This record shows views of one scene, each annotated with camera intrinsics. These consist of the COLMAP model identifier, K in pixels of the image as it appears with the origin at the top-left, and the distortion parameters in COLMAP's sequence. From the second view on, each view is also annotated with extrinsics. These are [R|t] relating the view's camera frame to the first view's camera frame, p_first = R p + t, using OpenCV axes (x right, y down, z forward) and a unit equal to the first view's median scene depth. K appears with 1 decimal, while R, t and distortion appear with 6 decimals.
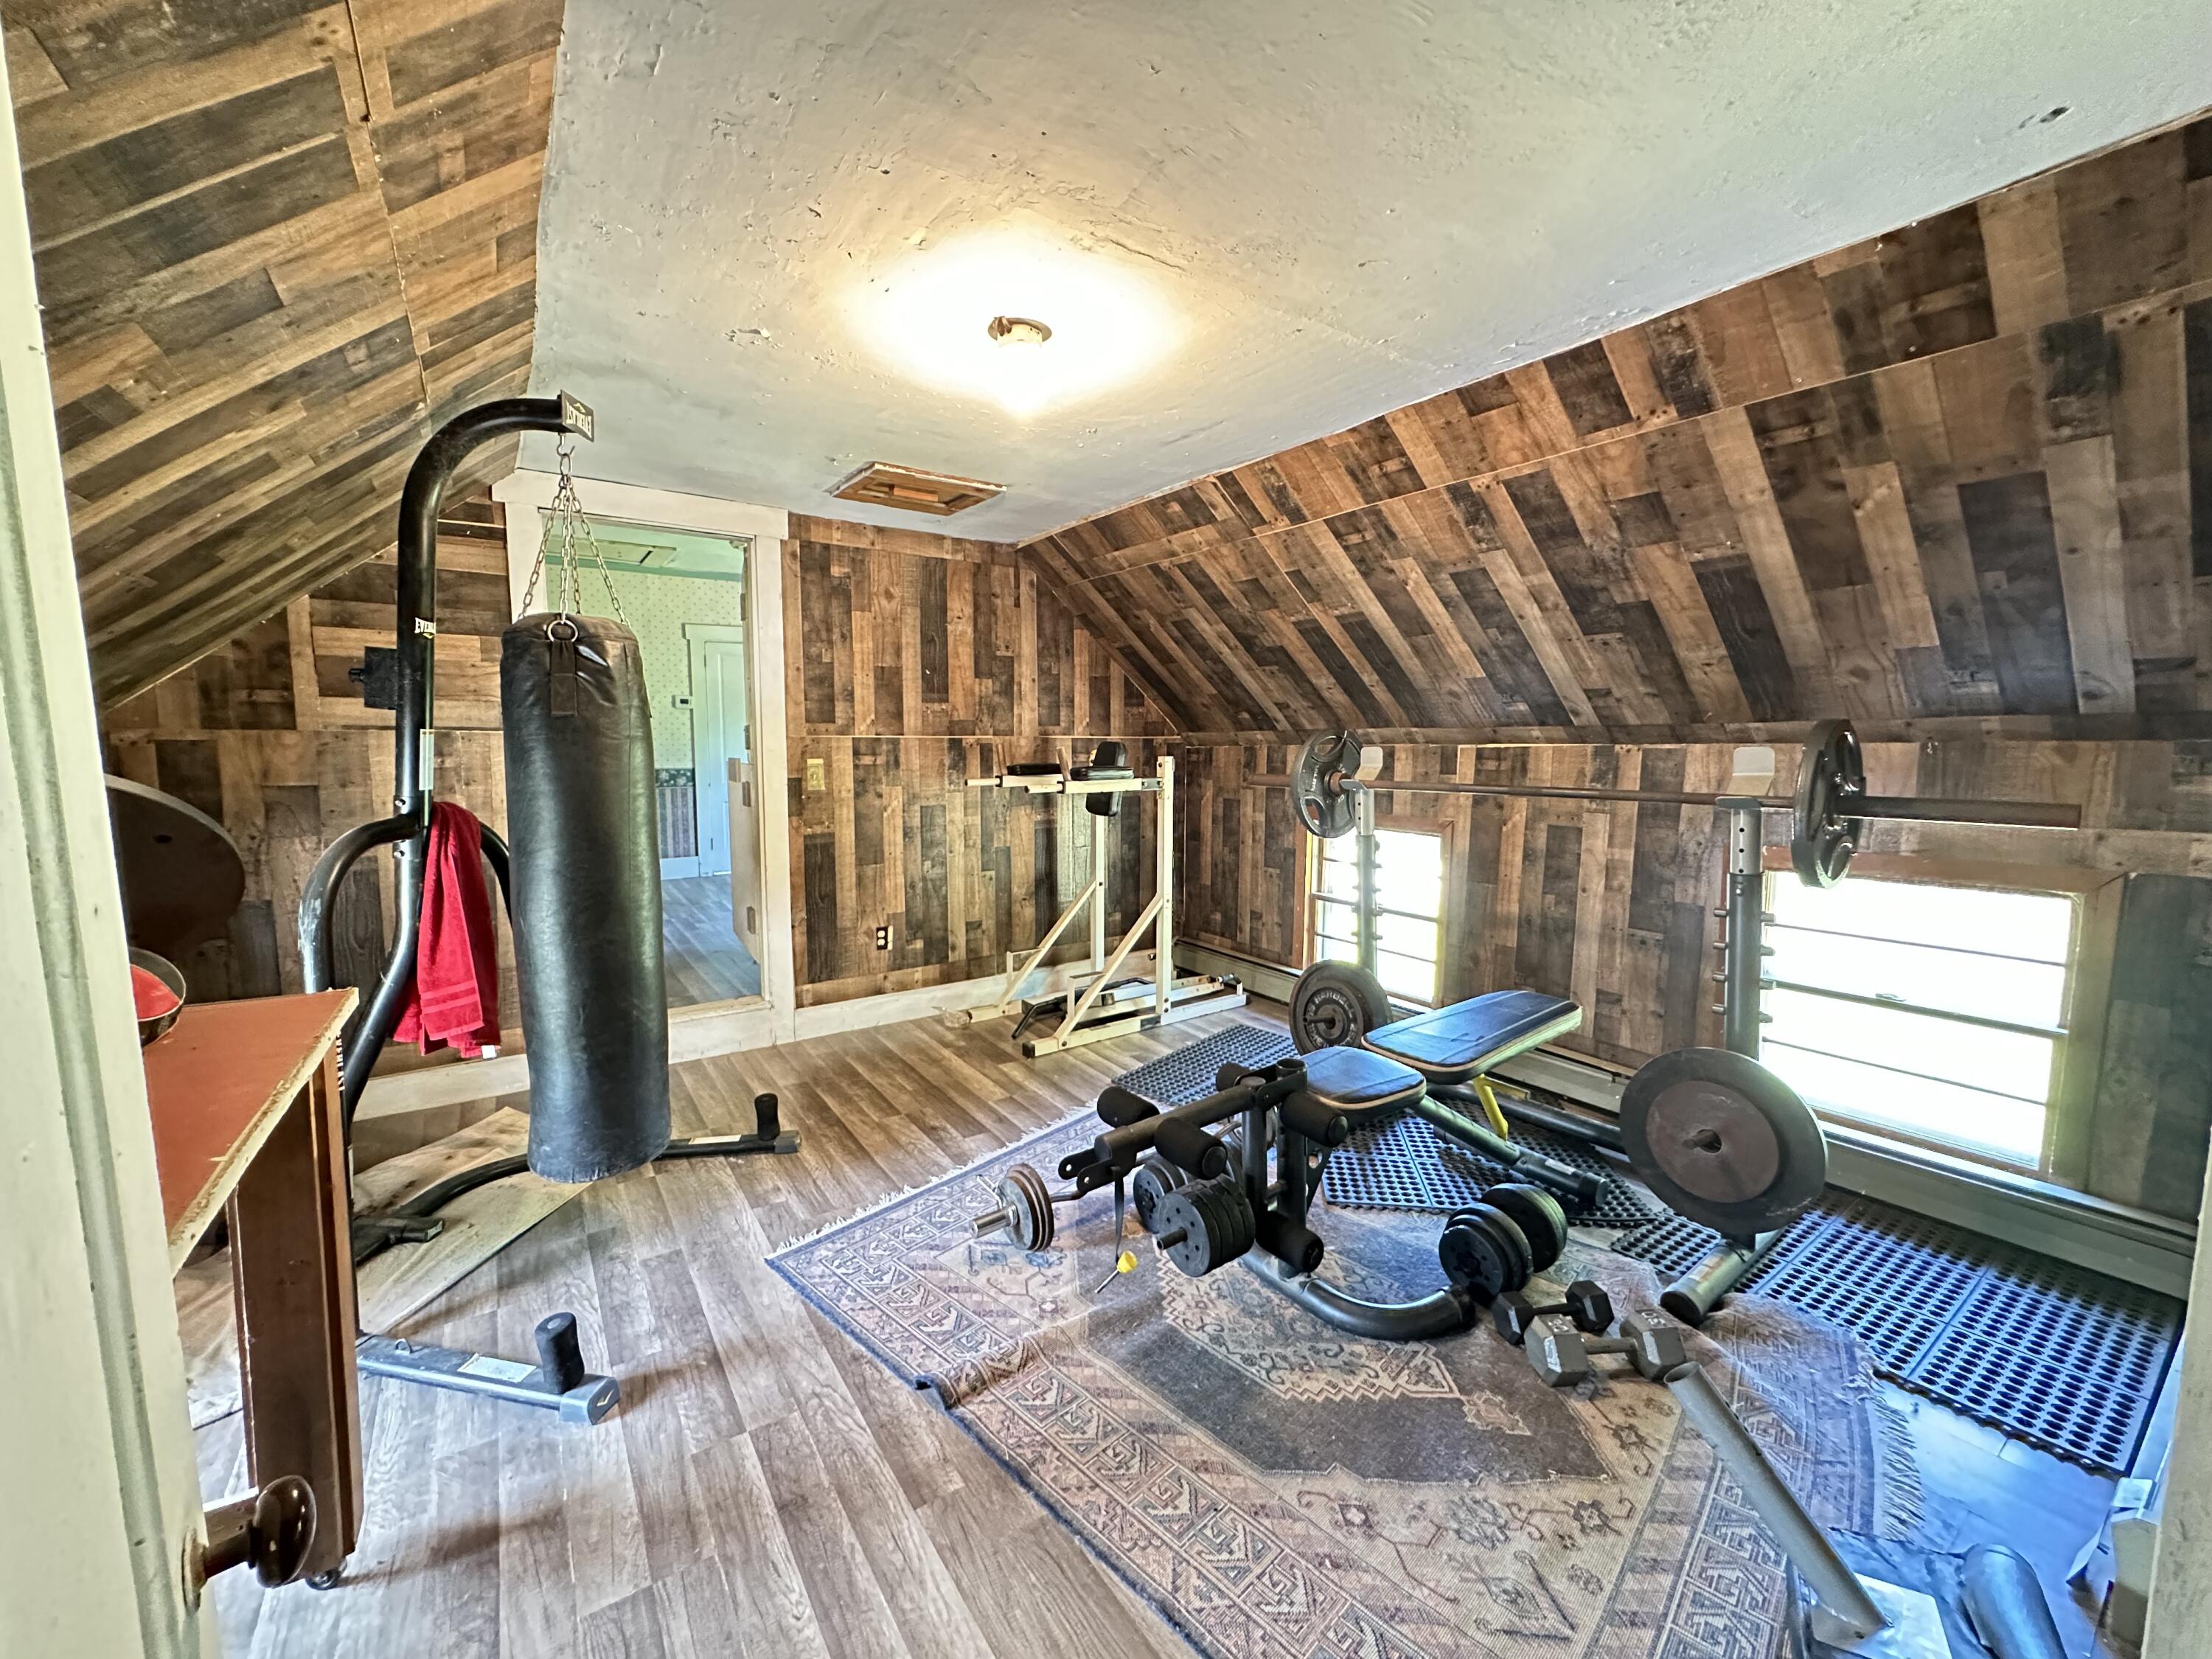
lens RADIAL K [[875.8, 0, 1104.8], [0, 875.8, 831.4], [0, 0, 1]] dist [-0.006556, 0.001308]
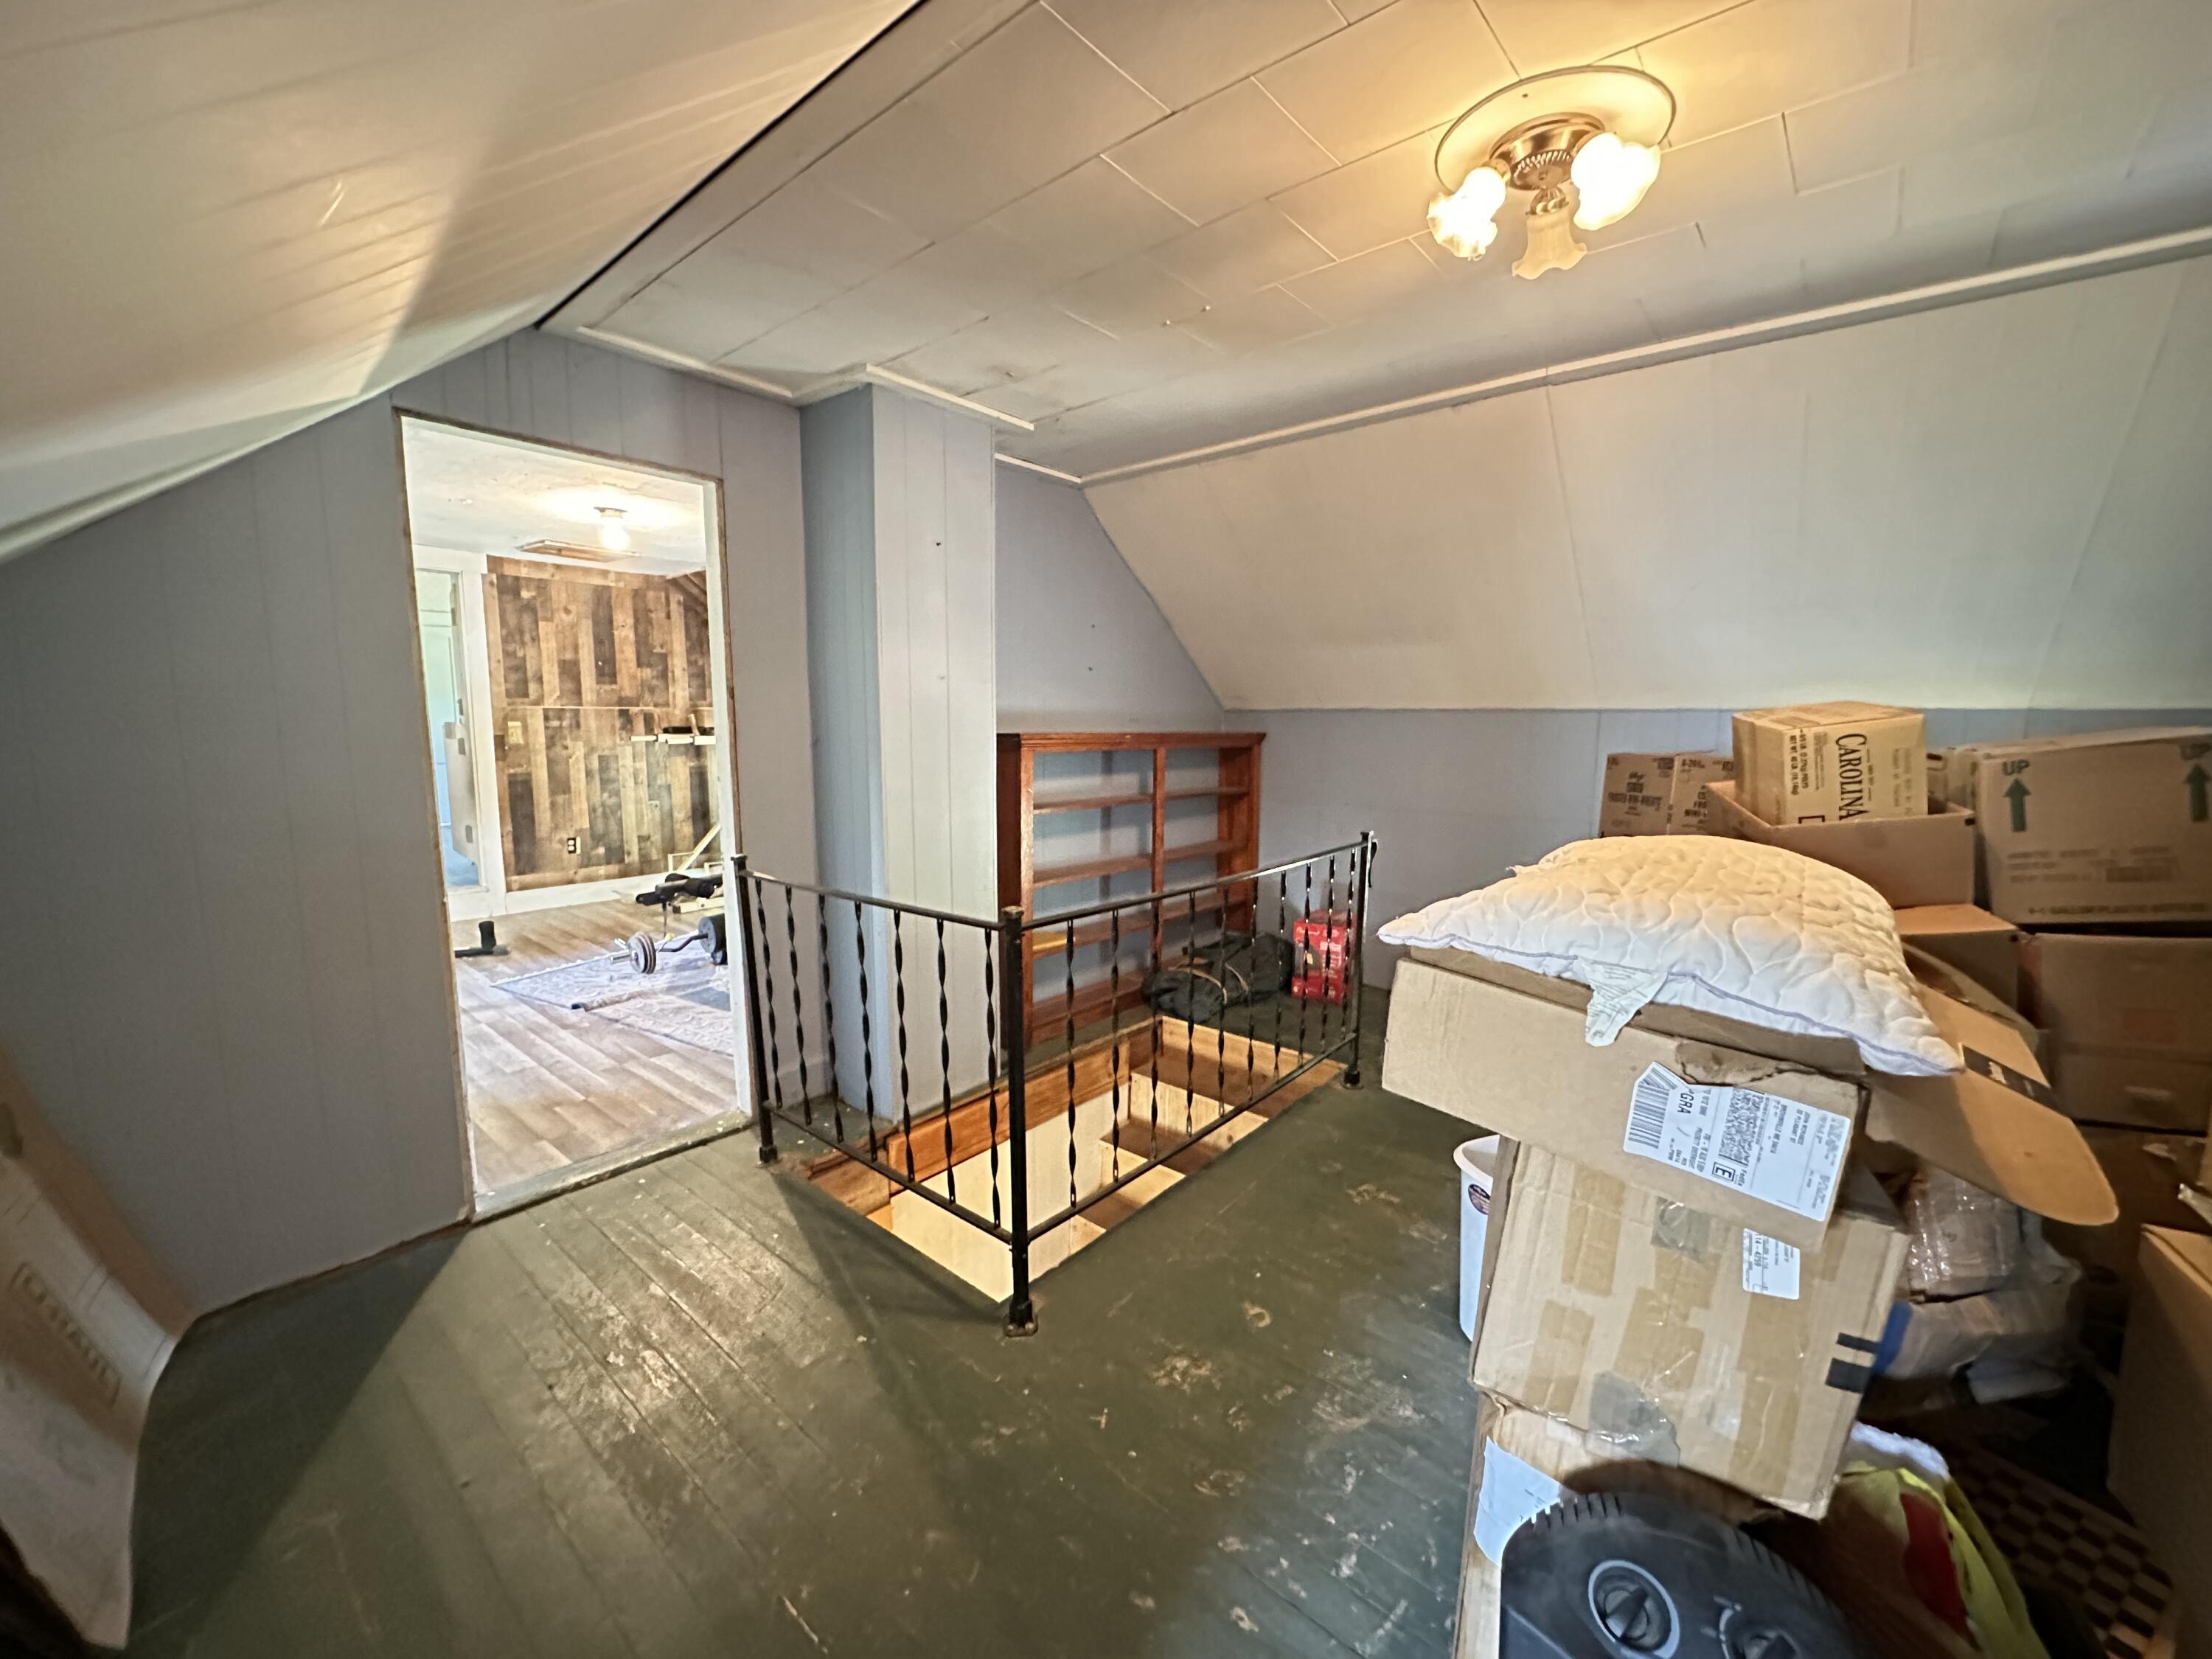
lens RADIAL K [[875.8, 0, 1104.9], [0, 875.8, 830.1], [0, 0, 1]] dist [-0.006556, 0.001308]
pose [[0.966572, -0.028187, 0.254840, 0.237848], [0.021024, 0.999305, 0.030785, 0.070712], [-0.255531, -0.024398, 0.966493, -0.646388]]
